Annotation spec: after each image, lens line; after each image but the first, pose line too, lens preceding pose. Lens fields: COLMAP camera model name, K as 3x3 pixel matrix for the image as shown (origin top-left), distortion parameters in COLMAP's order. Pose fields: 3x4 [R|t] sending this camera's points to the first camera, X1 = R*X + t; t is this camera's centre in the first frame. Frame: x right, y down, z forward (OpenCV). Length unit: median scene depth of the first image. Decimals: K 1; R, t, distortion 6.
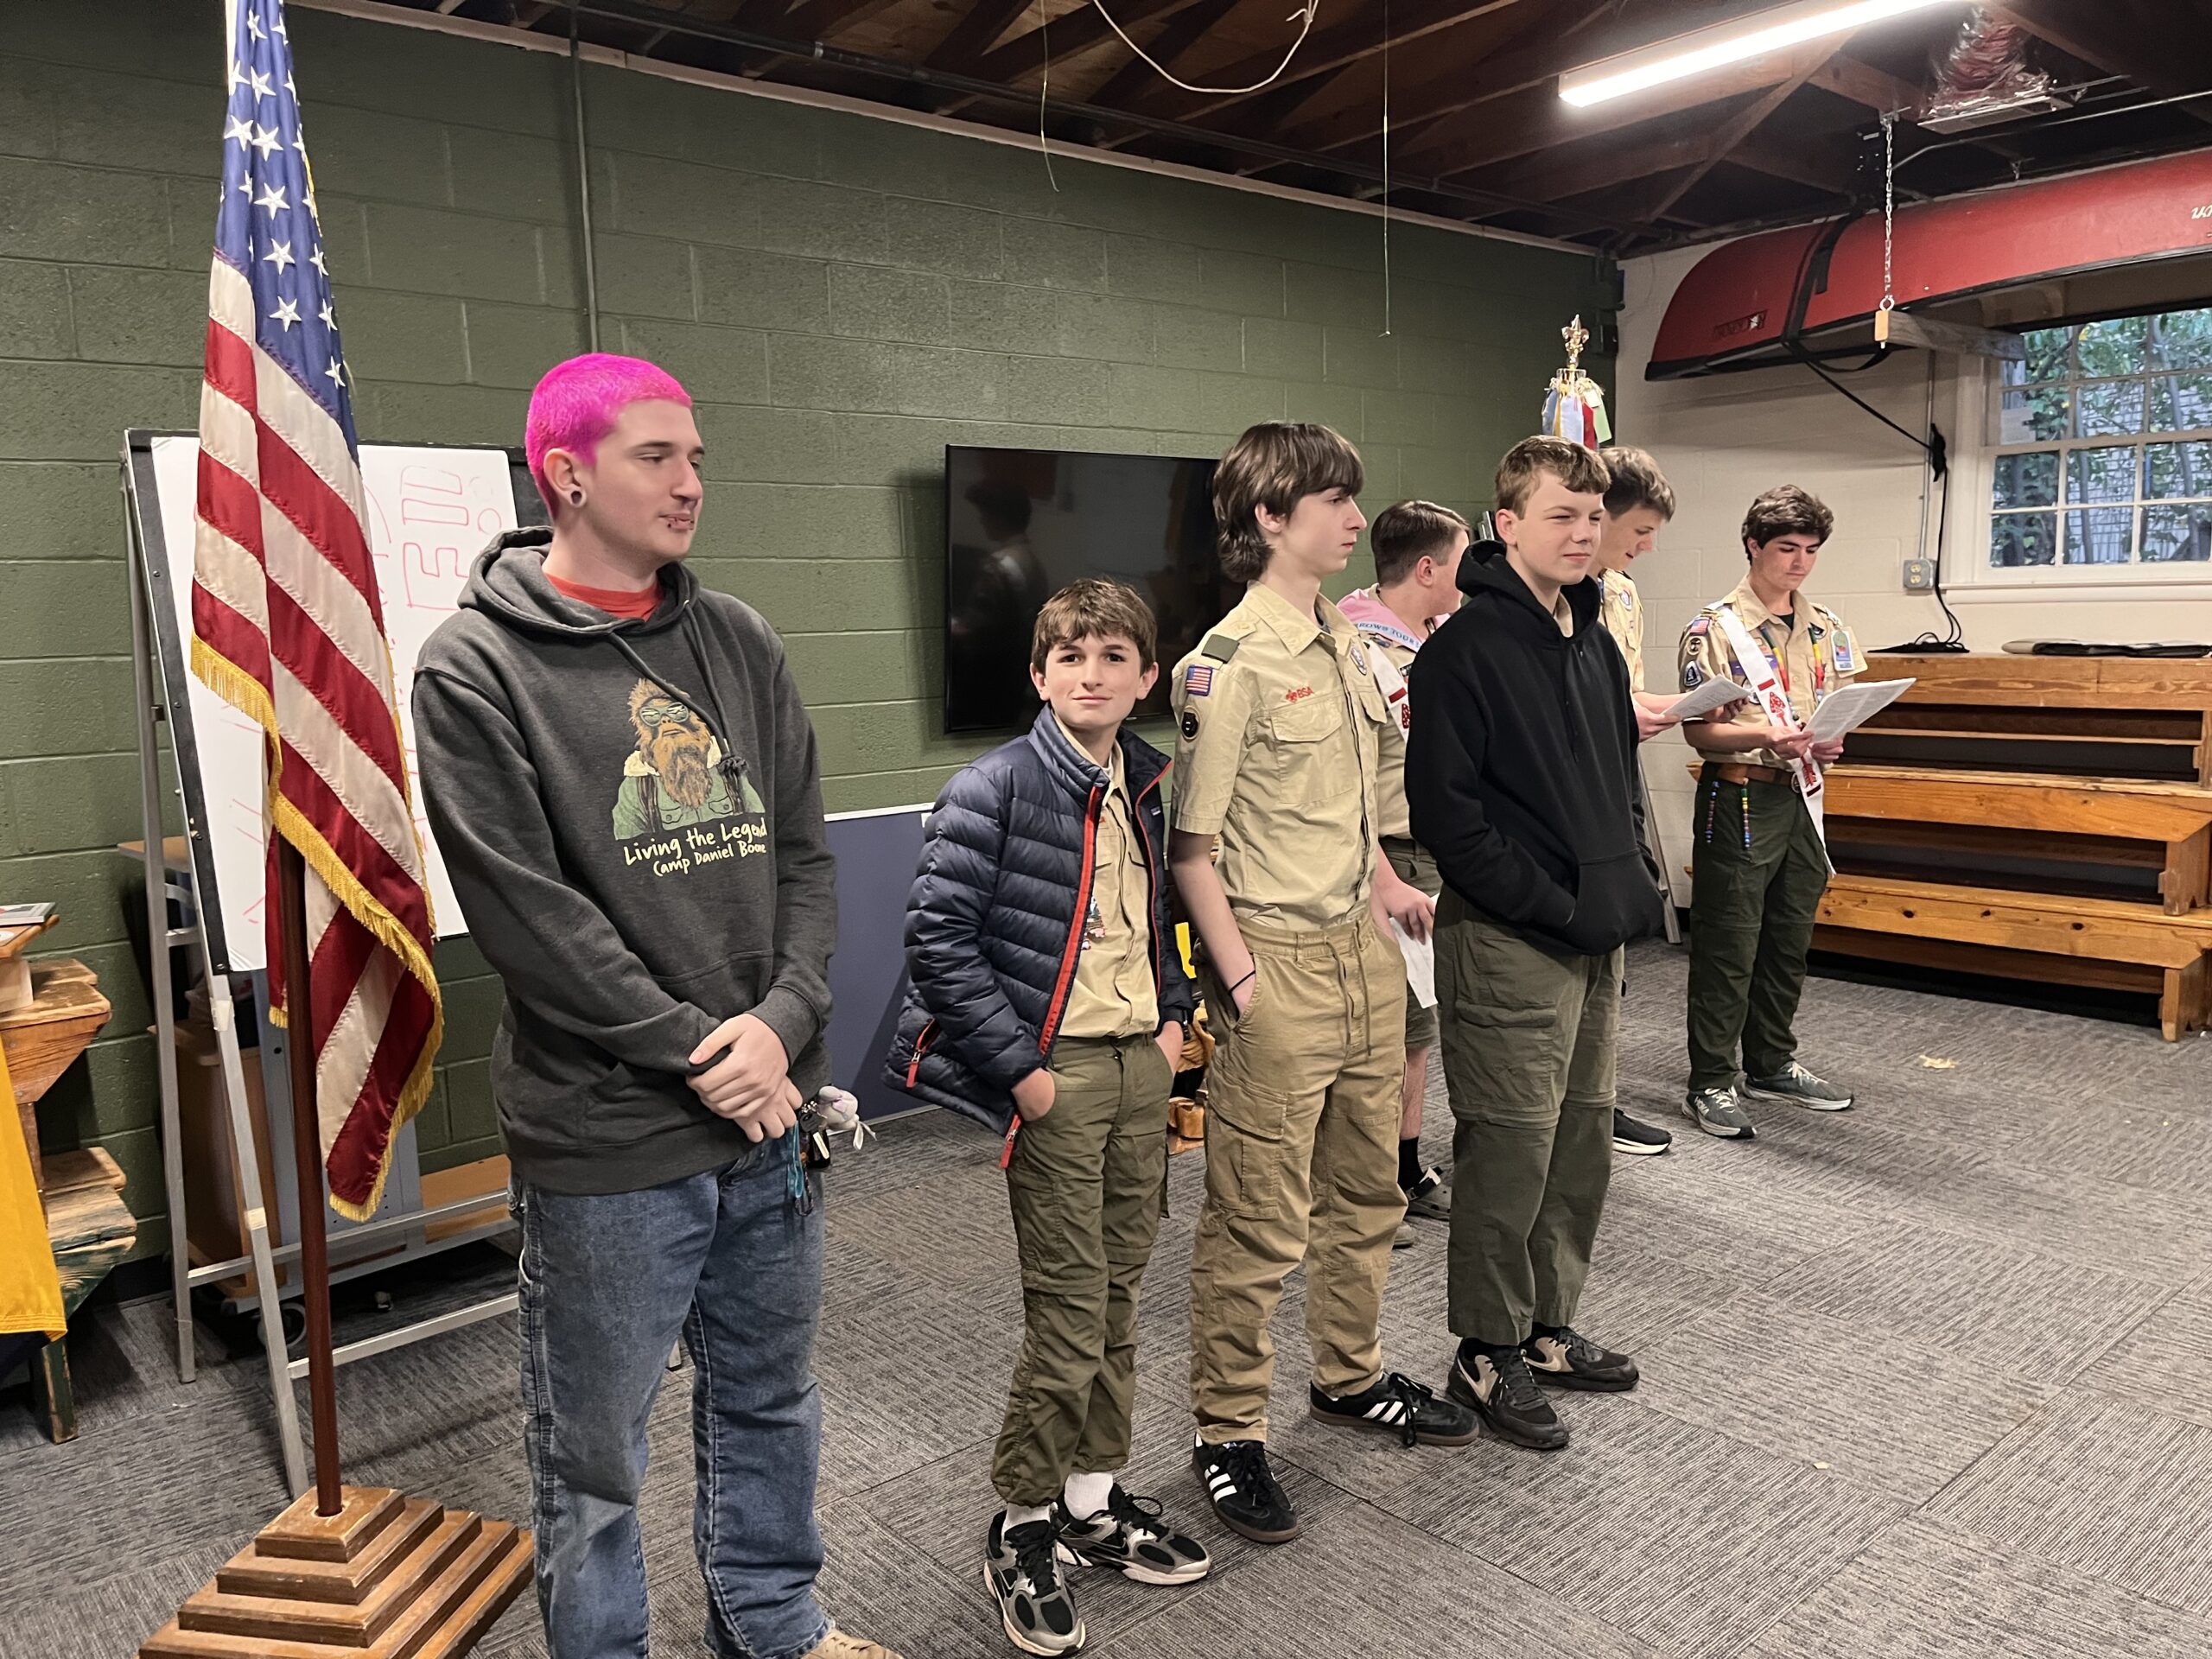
lens RADIAL K [[1665.8, 0, 1110.1], [0, 1665.8, 879.4], [0, 0, 1]] dist [-0.002302, -0.007328]
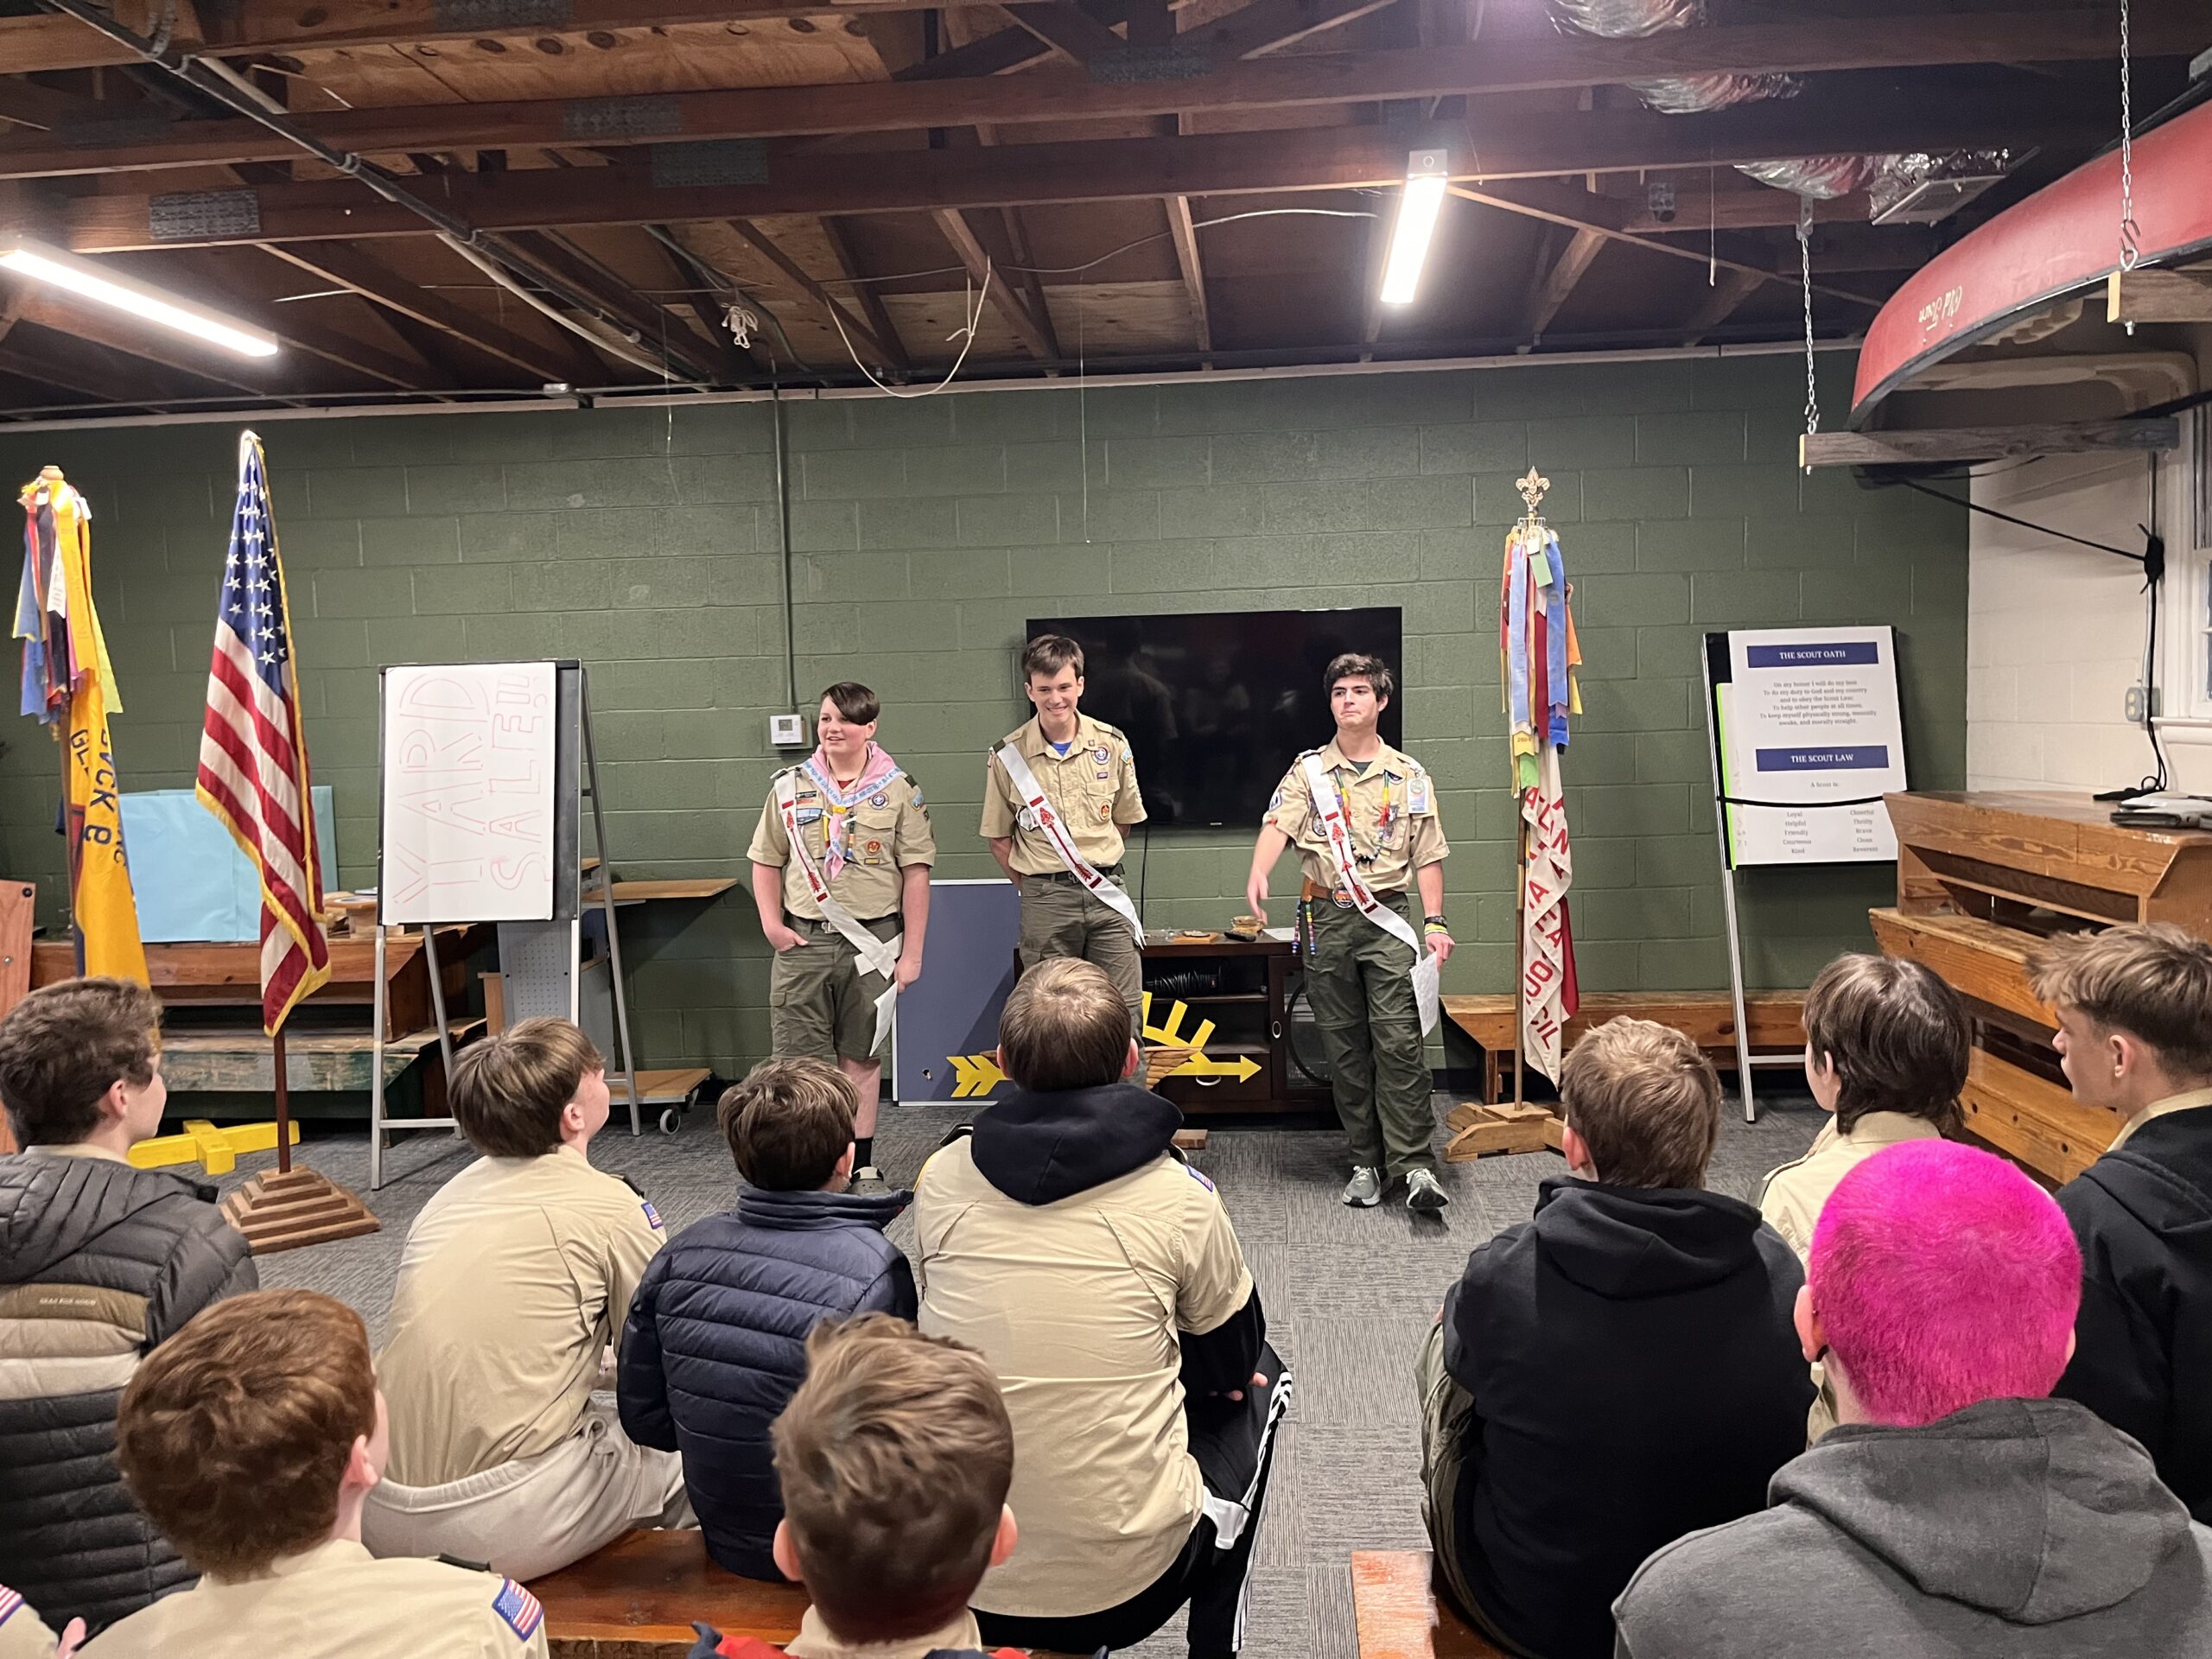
lens RADIAL K [[1669.3, 0, 1106.0], [0, 1669.3, 829.5], [0, 0, 1]] dist [0.066085, -0.088804]
pose [[0.696337, 0.061854, -0.715044, 0.838510], [-0.108756, 0.993869, -0.019937, -0.060626], [0.709427, 0.091648, 0.698795, 0.091960]]
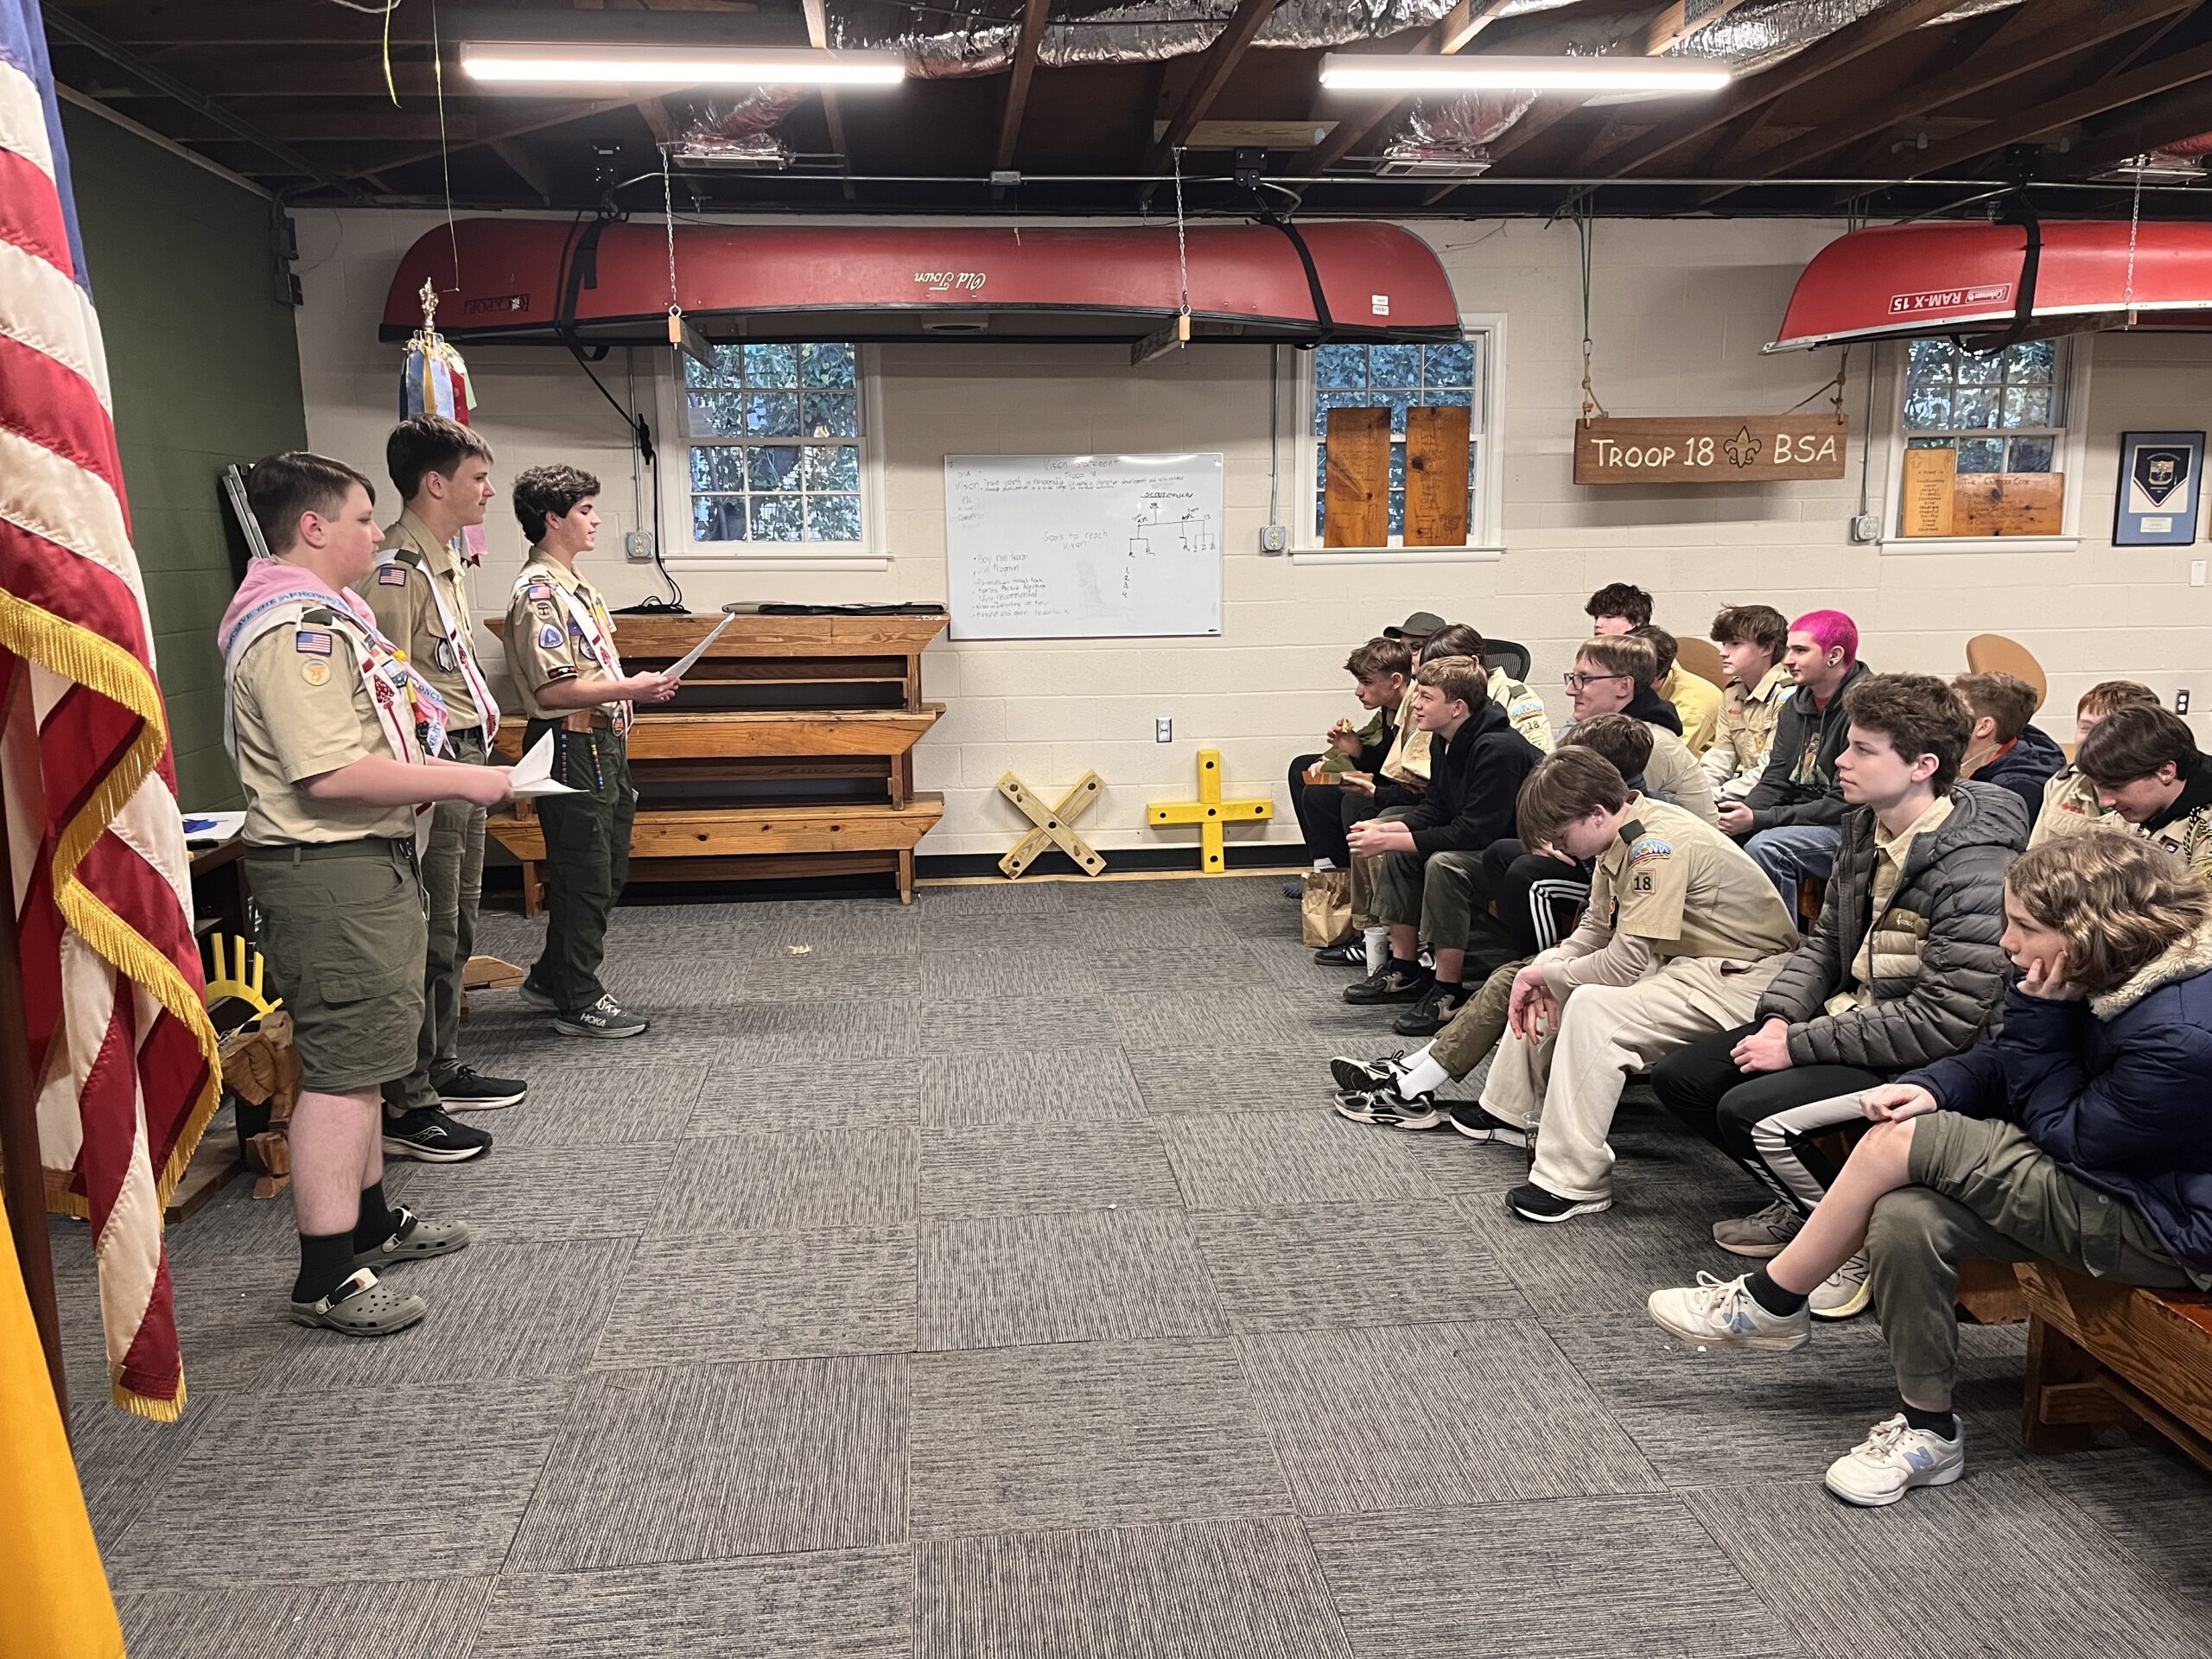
lens RADIAL K [[1669.3, 0, 1106.0], [0, 1669.3, 829.5], [0, 0, 1]] dist [0.066085, -0.088804]
pose [[0.548252, -0.114995, 0.828369, -0.367049], [0.124214, 0.990712, 0.055321, -0.015878], [-0.827037, 0.072565, 0.557444, 0.120706]]
